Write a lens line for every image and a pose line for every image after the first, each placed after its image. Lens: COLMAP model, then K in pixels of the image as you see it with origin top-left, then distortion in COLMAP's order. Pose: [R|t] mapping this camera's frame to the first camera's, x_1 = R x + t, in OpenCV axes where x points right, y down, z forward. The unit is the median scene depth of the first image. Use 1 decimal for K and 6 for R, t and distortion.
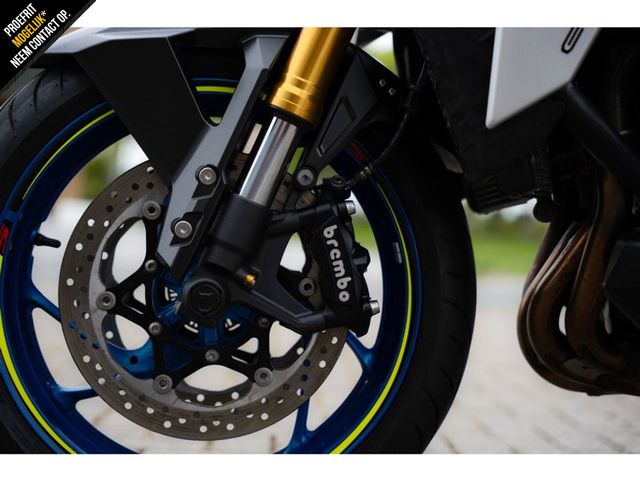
lens RADIAL K [[1316.6, 0, 319.7], [0, 1316.6, 242.6], [0, 0, 1]] dist [0.292980, 0.000000]
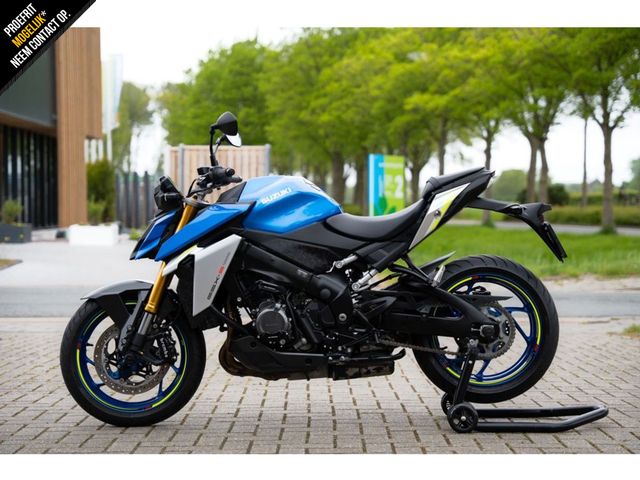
lens RADIAL K [[1316.6, 0, 320.7], [0, 1316.6, 238.3], [0, 0, 1]] dist [0.292980, 0.000000]
pose [[0.998482, -0.054430, -0.008430, 0.515027], [0.054498, 0.998481, 0.008097, -0.307473], [0.007976, -0.008544, 0.999932, -2.864625]]
